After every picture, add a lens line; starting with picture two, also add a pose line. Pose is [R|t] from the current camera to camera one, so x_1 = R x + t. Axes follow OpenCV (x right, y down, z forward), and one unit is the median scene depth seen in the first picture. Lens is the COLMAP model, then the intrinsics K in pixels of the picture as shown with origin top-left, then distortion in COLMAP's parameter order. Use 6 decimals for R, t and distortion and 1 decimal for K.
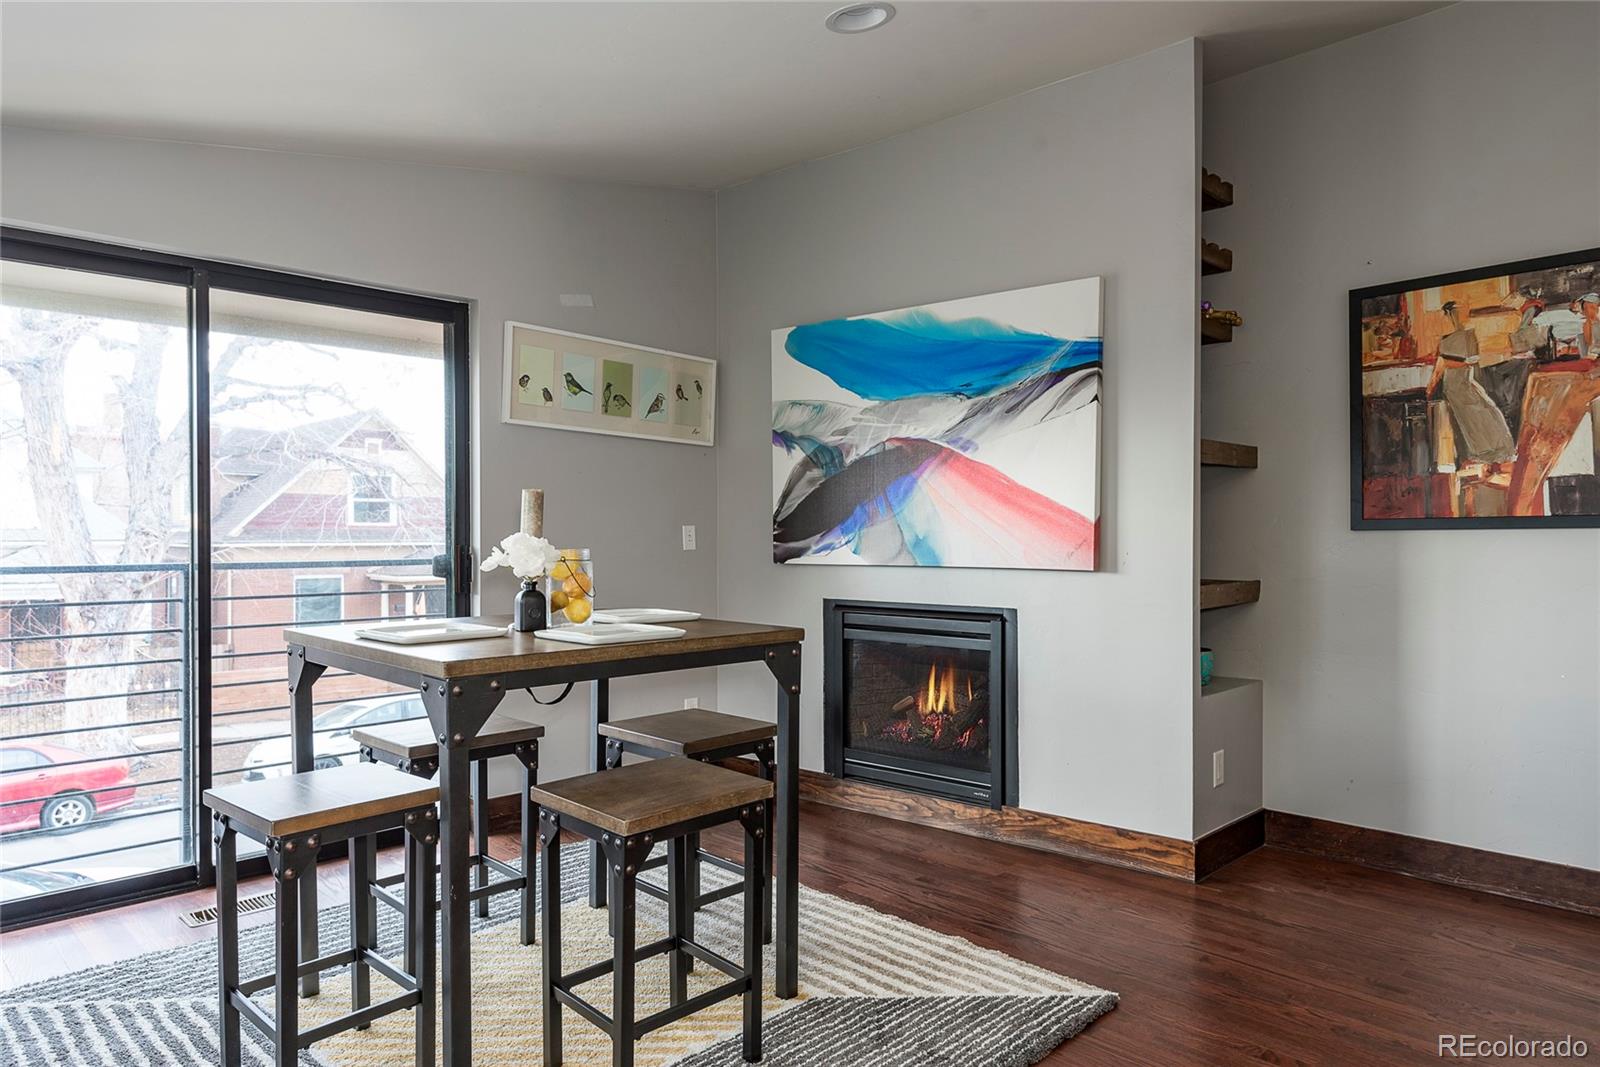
lens RADIAL K [[1011.6, 0, 805.3], [0, 1011.6, 537.7], [0, 0, 1]] dist [0.033635, -0.021611]
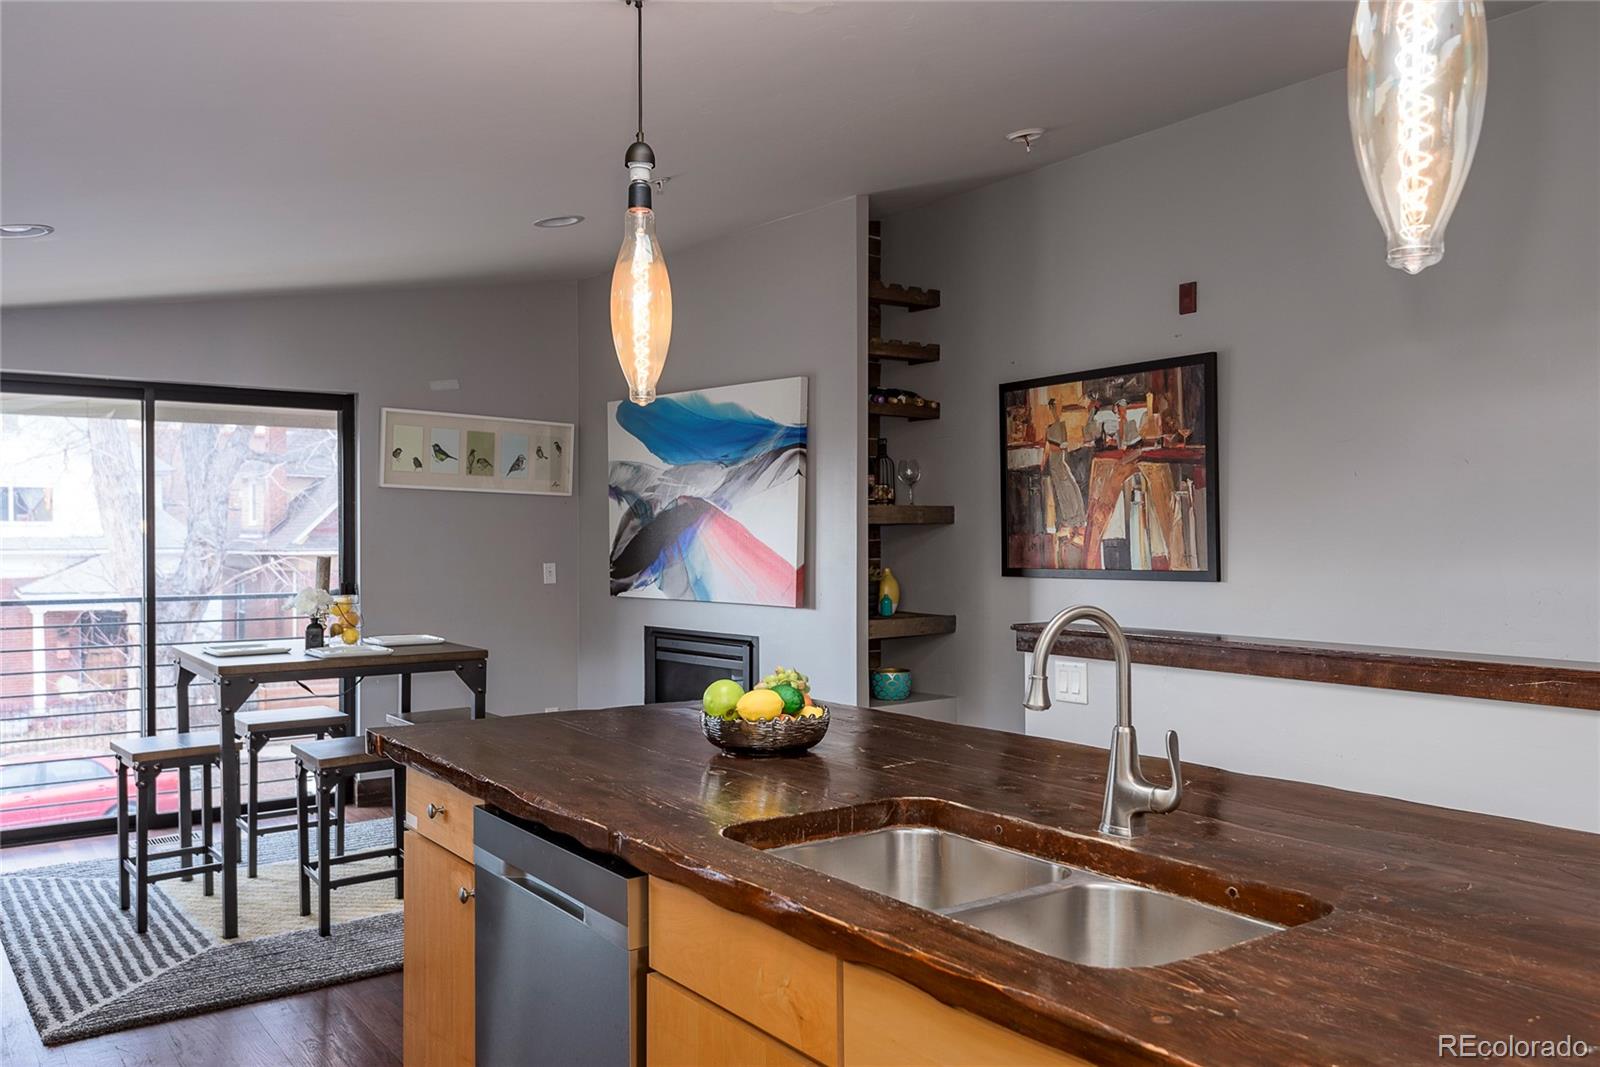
lens RADIAL K [[1253.5, 0, 802.8], [0, 1253.5, 538.3], [0, 0, 1]] dist [0.033188, -0.014766]
pose [[0.988895, -0.000062, -0.148613, 0.488180], [0.000133, 1.000000, 0.000469, -0.051236], [0.148613, -0.000484, 0.988895, -0.513119]]
